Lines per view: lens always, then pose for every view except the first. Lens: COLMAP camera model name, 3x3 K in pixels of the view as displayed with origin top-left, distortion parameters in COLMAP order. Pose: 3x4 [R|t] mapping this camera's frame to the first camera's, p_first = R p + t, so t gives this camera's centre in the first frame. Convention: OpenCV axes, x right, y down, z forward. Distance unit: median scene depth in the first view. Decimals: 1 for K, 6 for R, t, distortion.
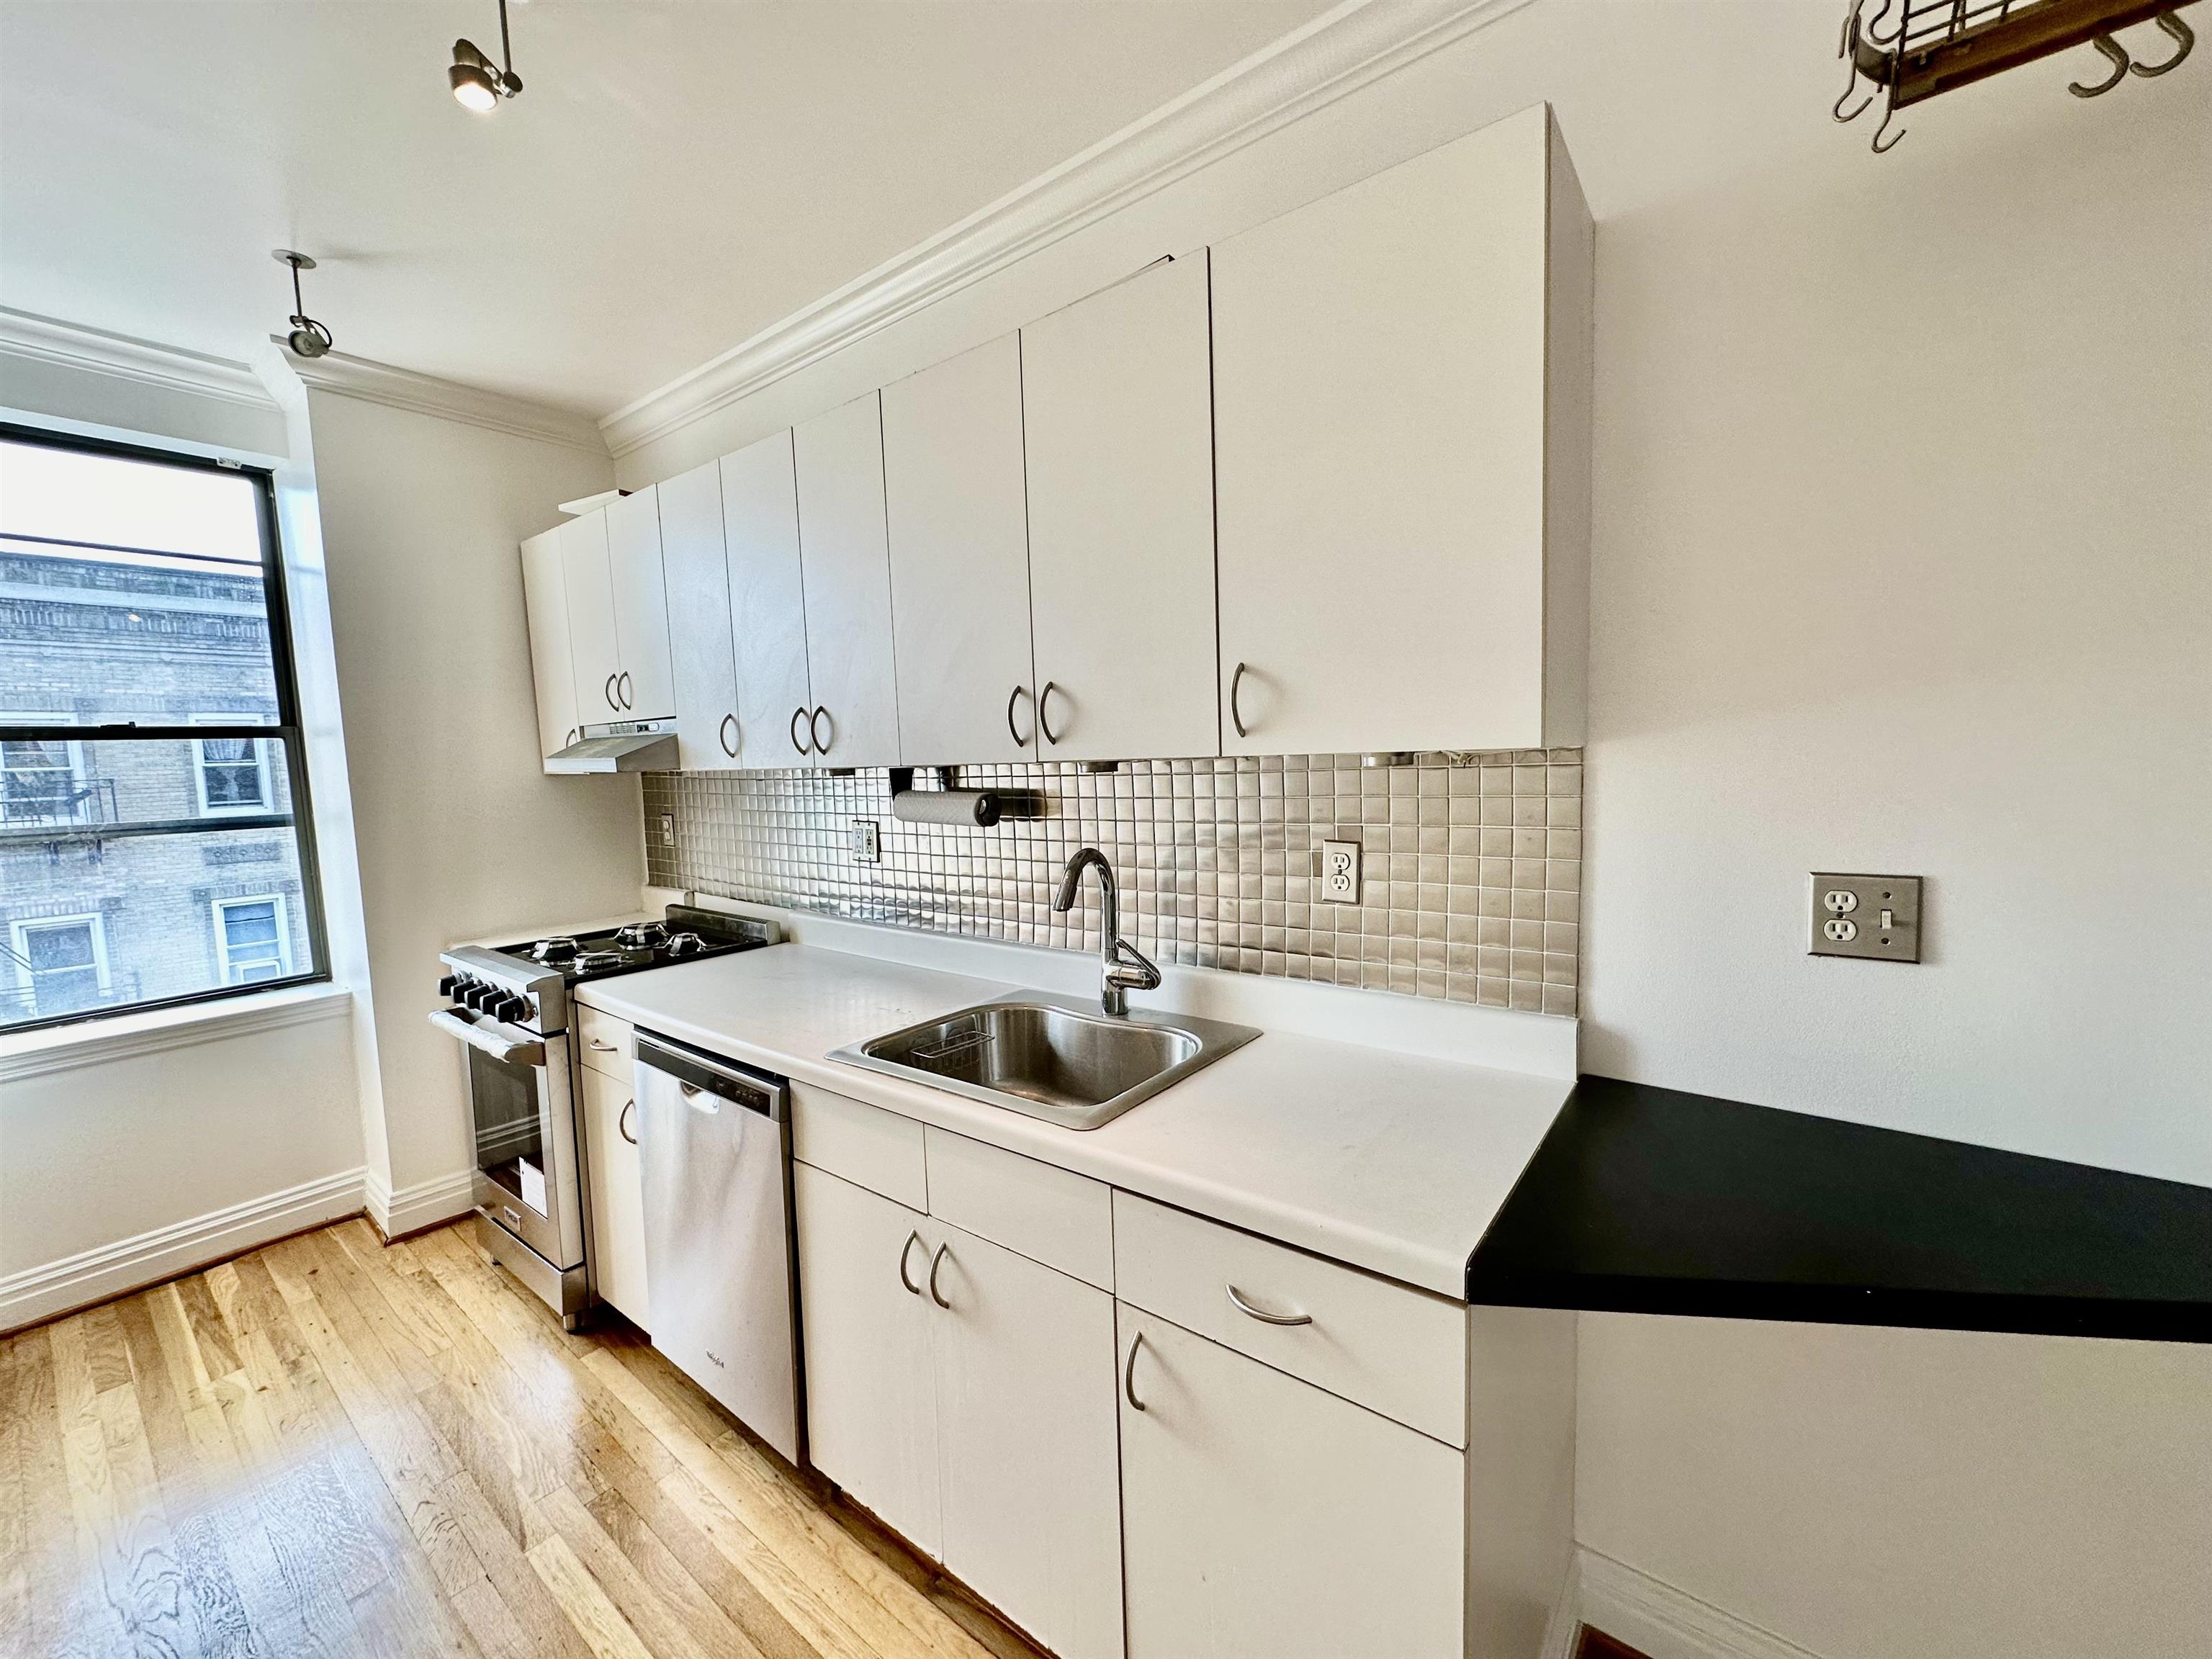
lens RADIAL K [[881.2, 0, 1100.7], [0, 881.2, 828.5], [0, 0, 1]] dist [-0.000231, -0.000036]
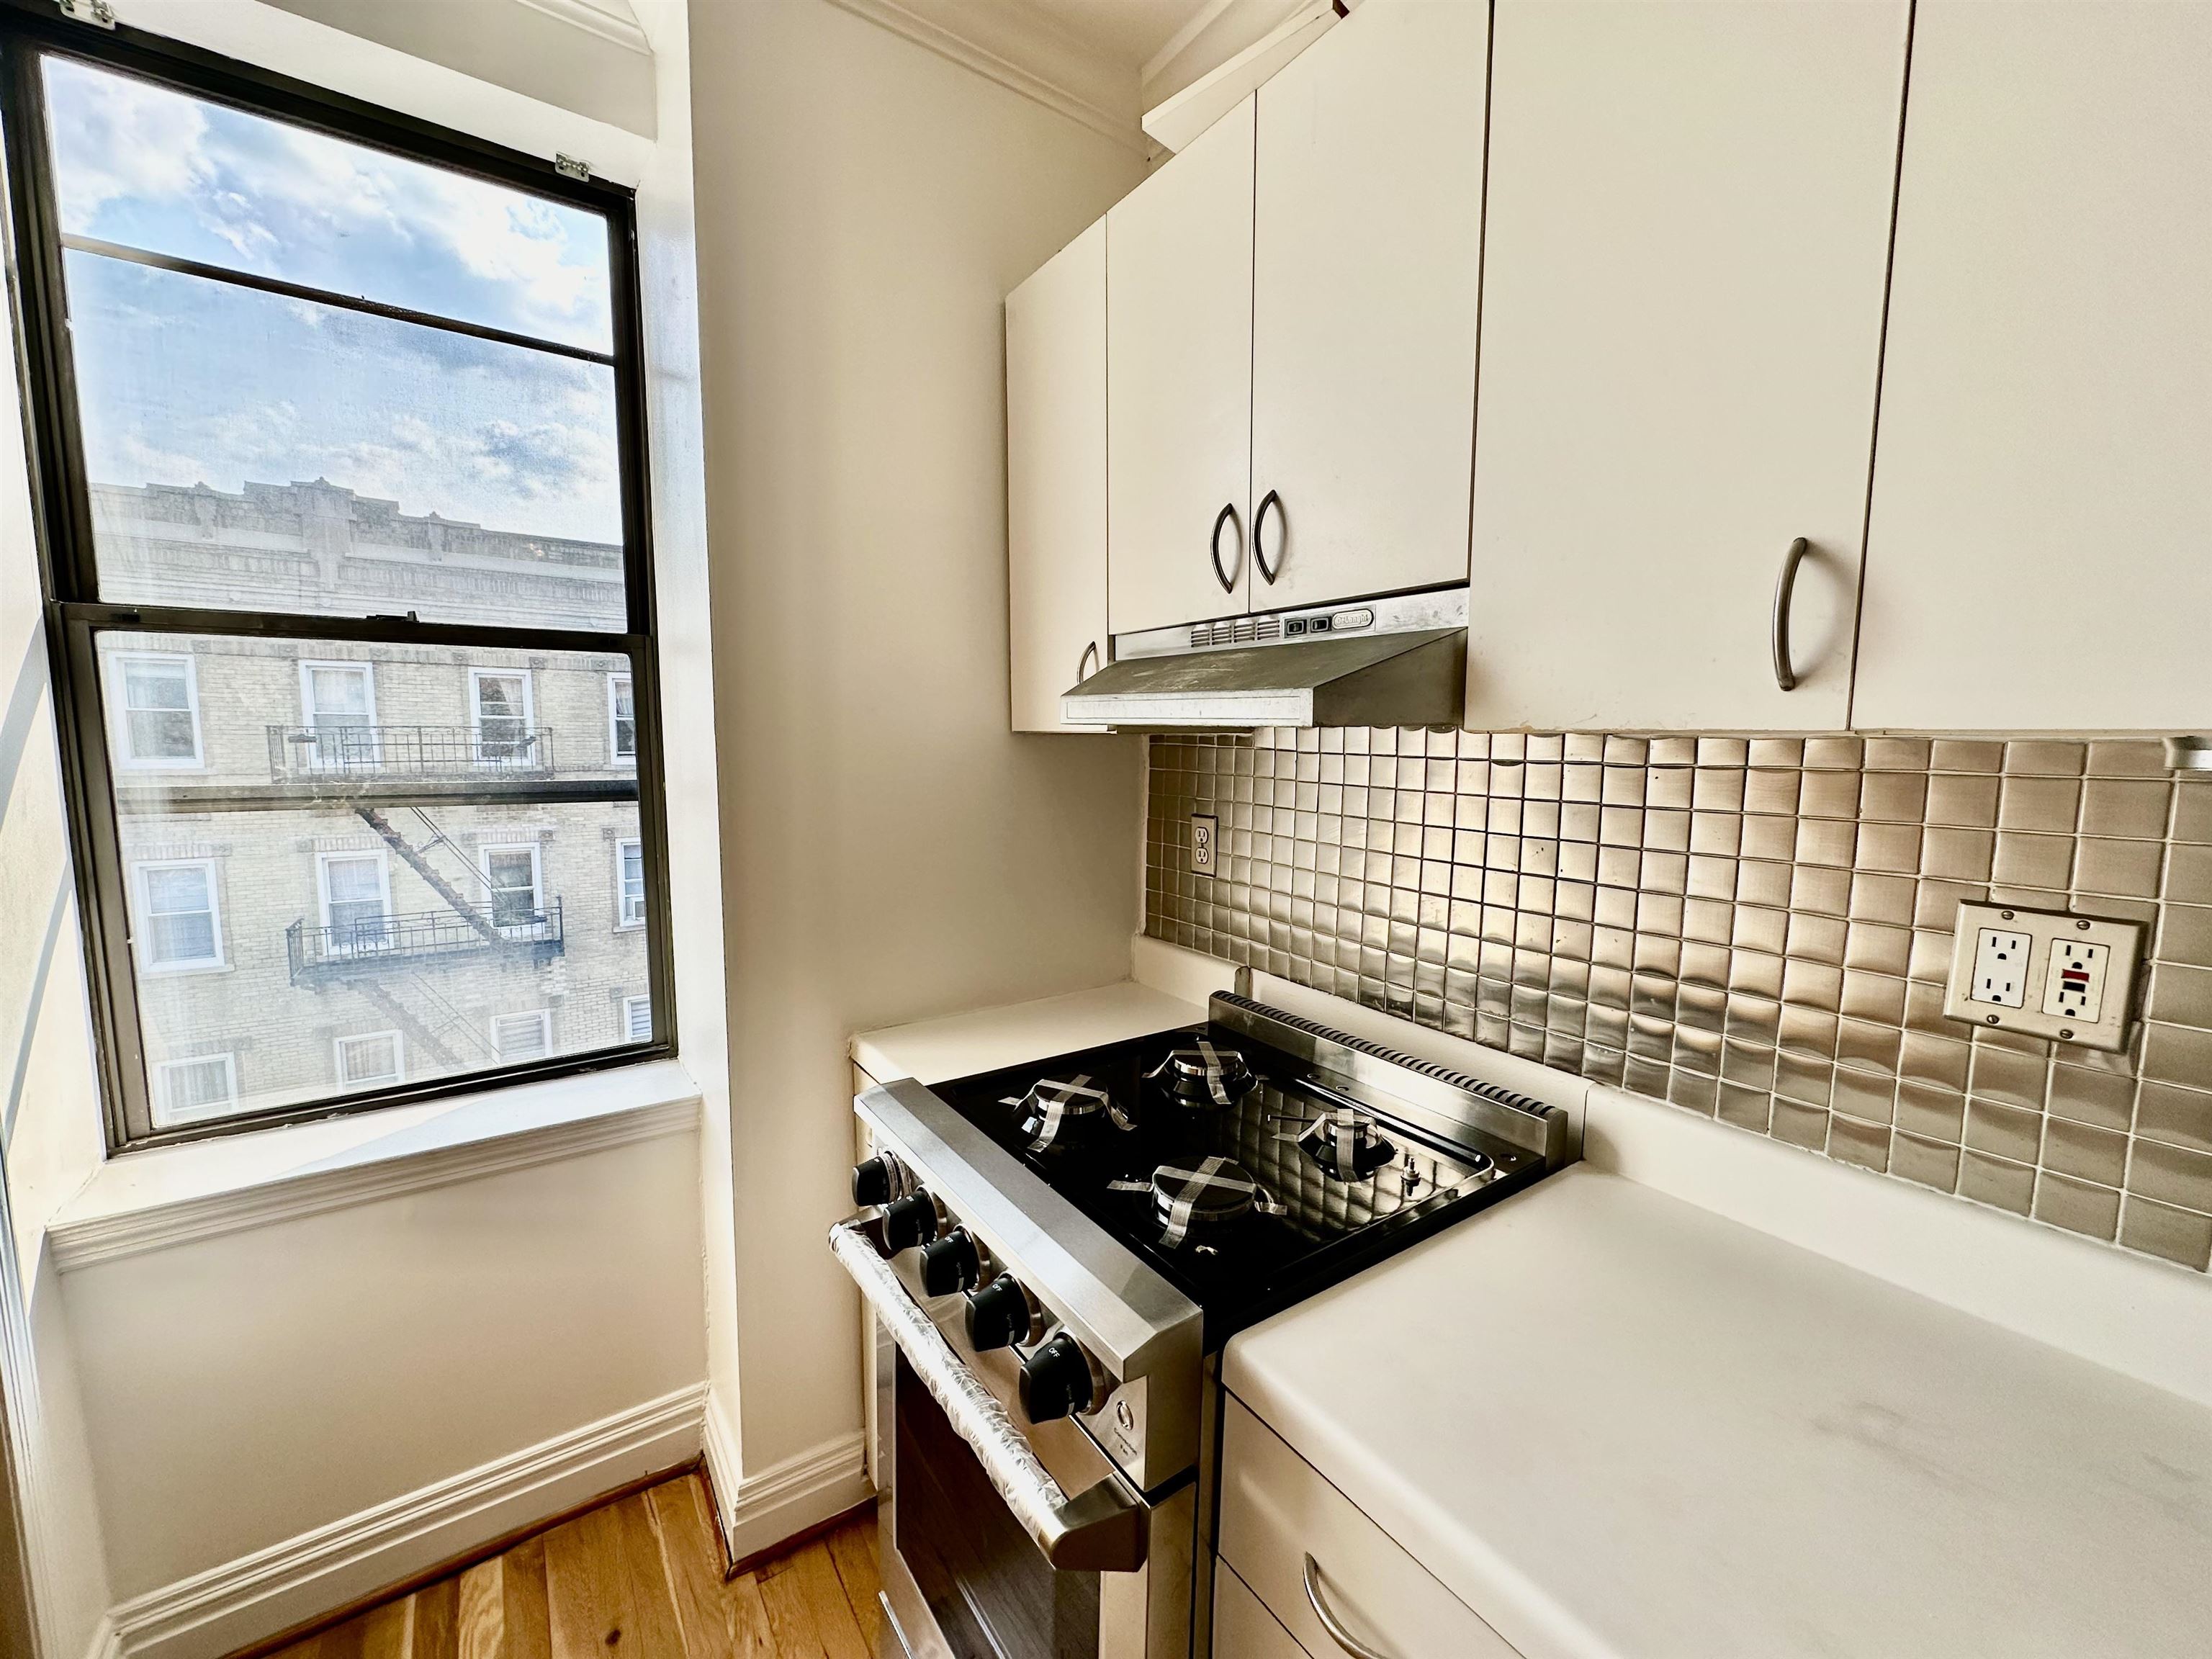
lens RADIAL K [[882.5, 0, 1106.5], [0, 882.5, 830.6], [0, 0, 1]] dist [-0.002153, -0.000022]
pose [[0.955237, 0.070988, -0.287198, -0.464843], [-0.064910, 0.997421, 0.030642, -0.023284], [0.288633, -0.010628, 0.957381, 0.551550]]
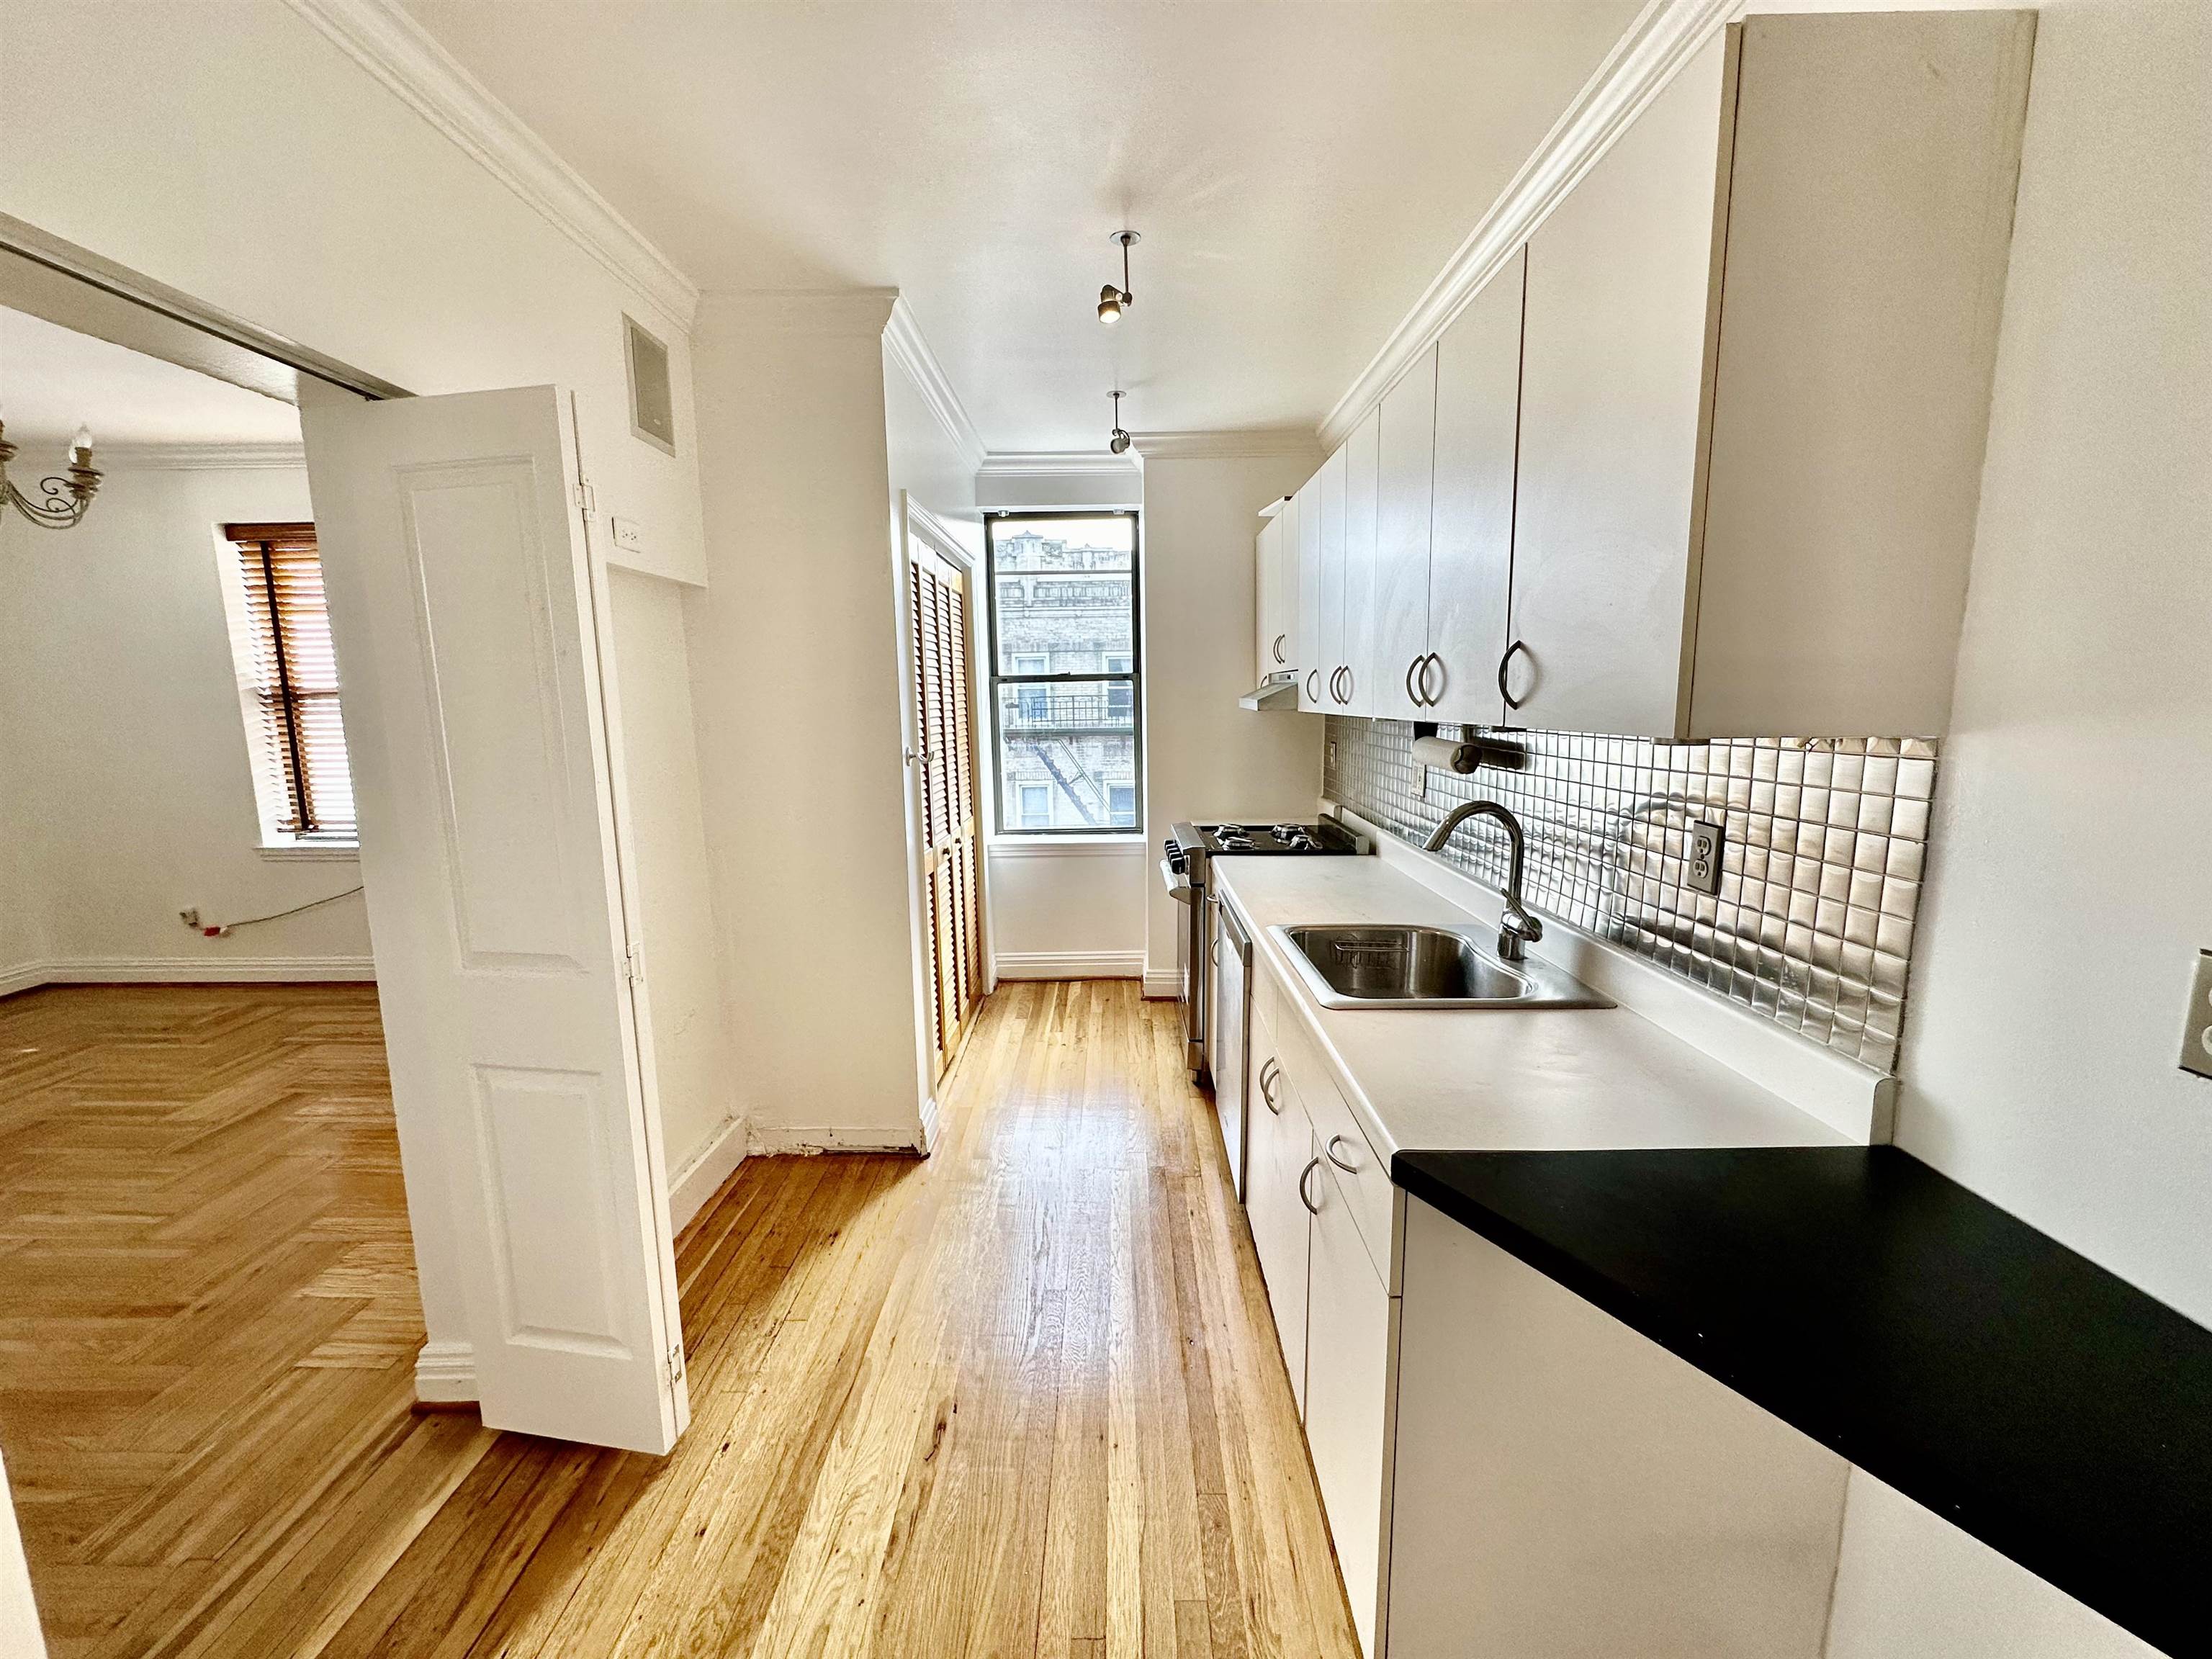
lens RADIAL K [[881.2, 0, 1100.7], [0, 881.2, 828.5], [0, 0, 1]] dist [-0.000231, -0.000036]
pose [[0.600539, 0.140836, -0.787095, 0.369834], [-0.072556, 0.989903, 0.121766, -0.027937], [0.796297, -0.016017, 0.604694, -0.029767]]
